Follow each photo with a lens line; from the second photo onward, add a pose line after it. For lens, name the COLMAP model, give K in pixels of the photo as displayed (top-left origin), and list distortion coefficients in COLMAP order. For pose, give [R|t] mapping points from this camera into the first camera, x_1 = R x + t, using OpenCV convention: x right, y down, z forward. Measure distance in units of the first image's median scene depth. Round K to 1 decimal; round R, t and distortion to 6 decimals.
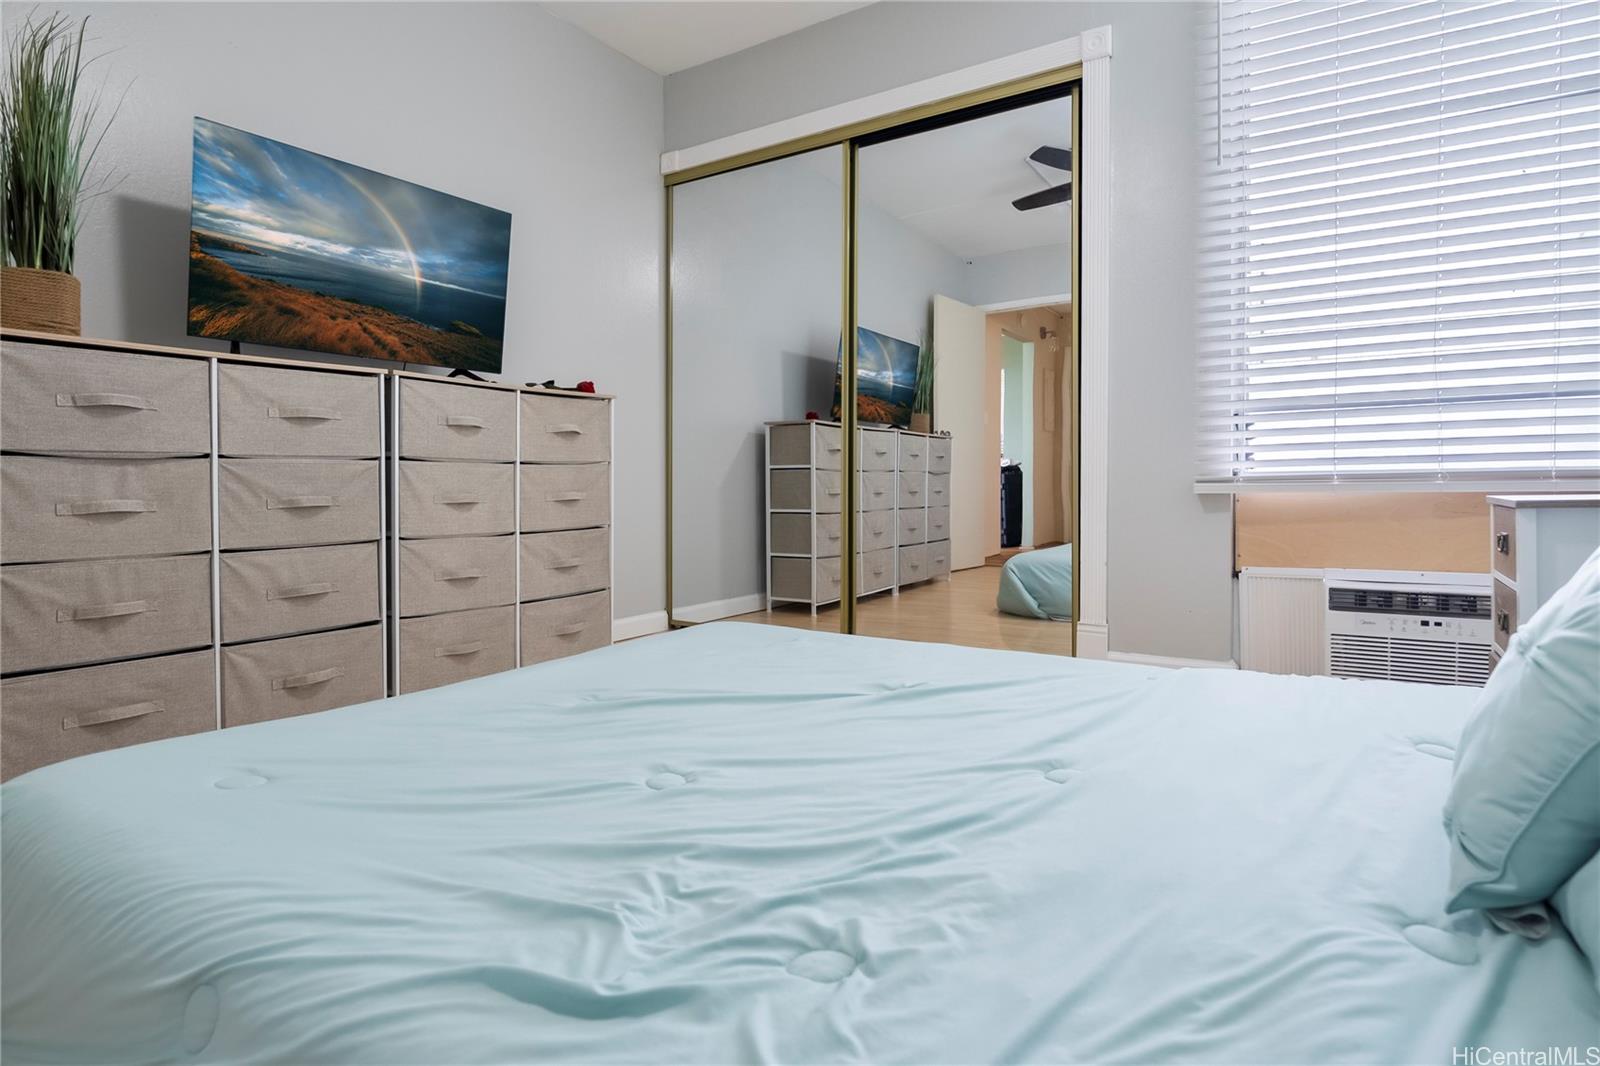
lens RADIAL K [[864.0, 0, 722.2], [0, 864.0, 483.9], [0, 0, 1]] dist [0.000019, -0.002823]
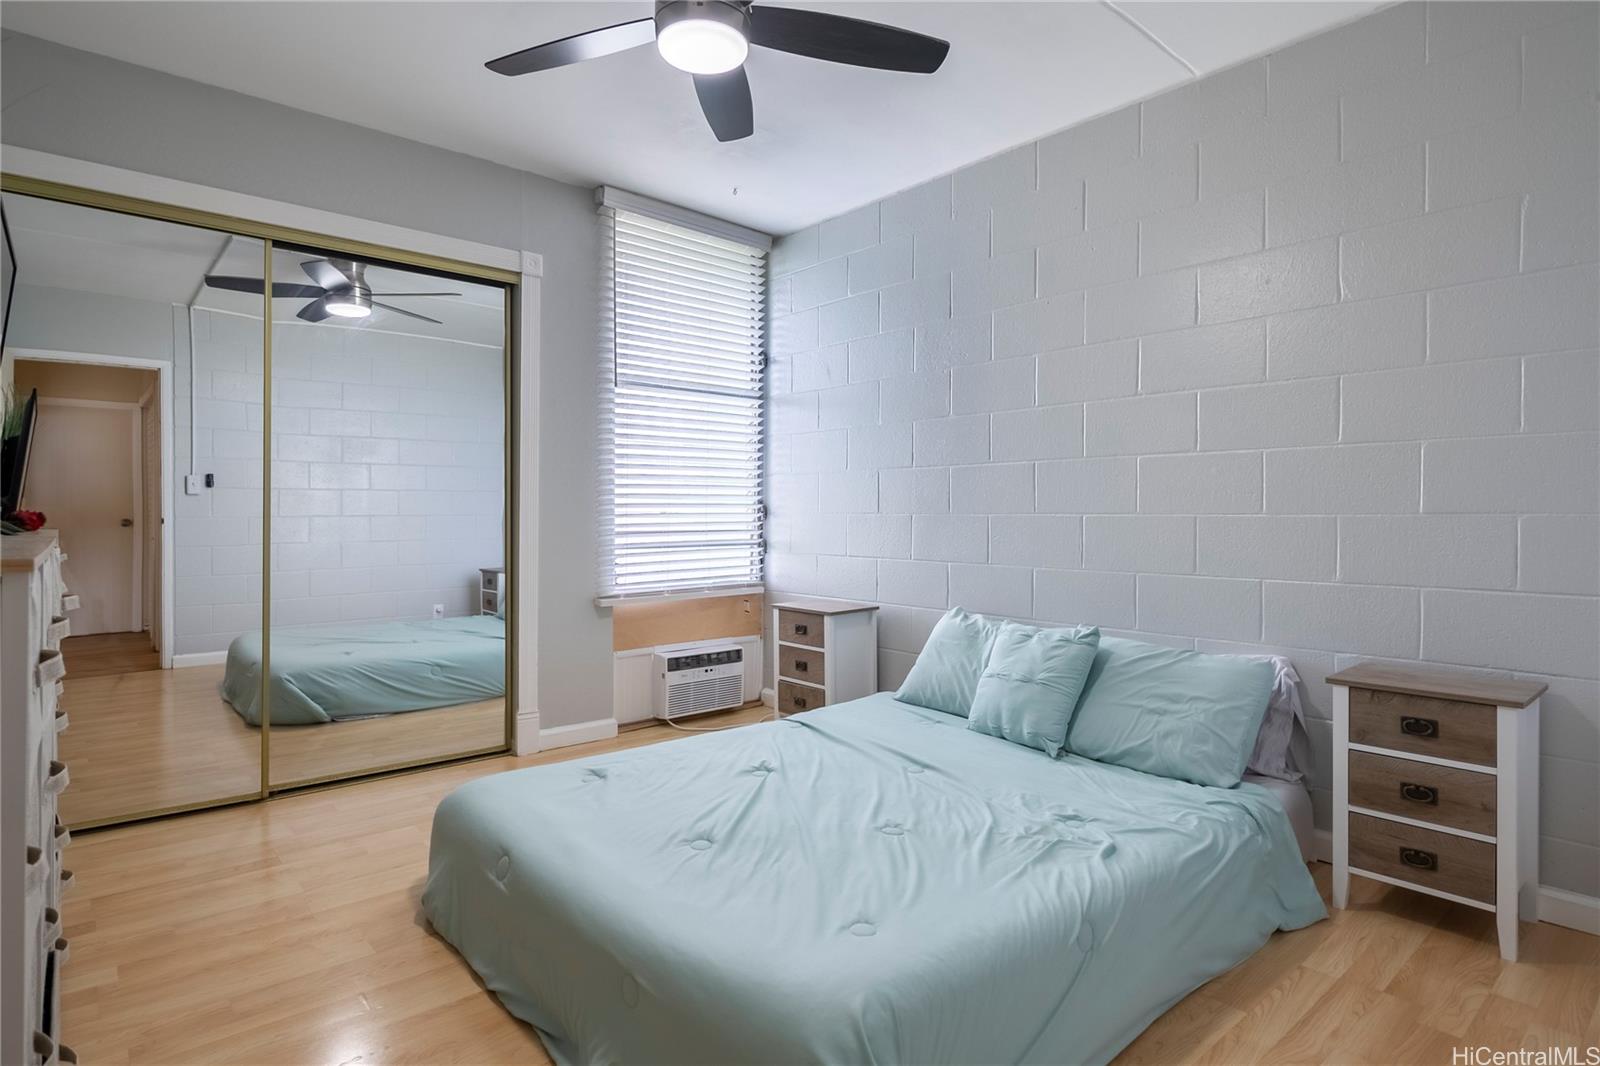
lens RADIAL K [[864.0, 0, 823.8], [0, 864.0, 522.2], [0, 0, 1]] dist [0.000019, -0.002823]
pose [[0.250332, 0.000804, 0.968160, -0.782586], [0.001755, 0.999998, -0.001284, -0.131394], [-0.968158, 0.002020, 0.250330, 0.276772]]
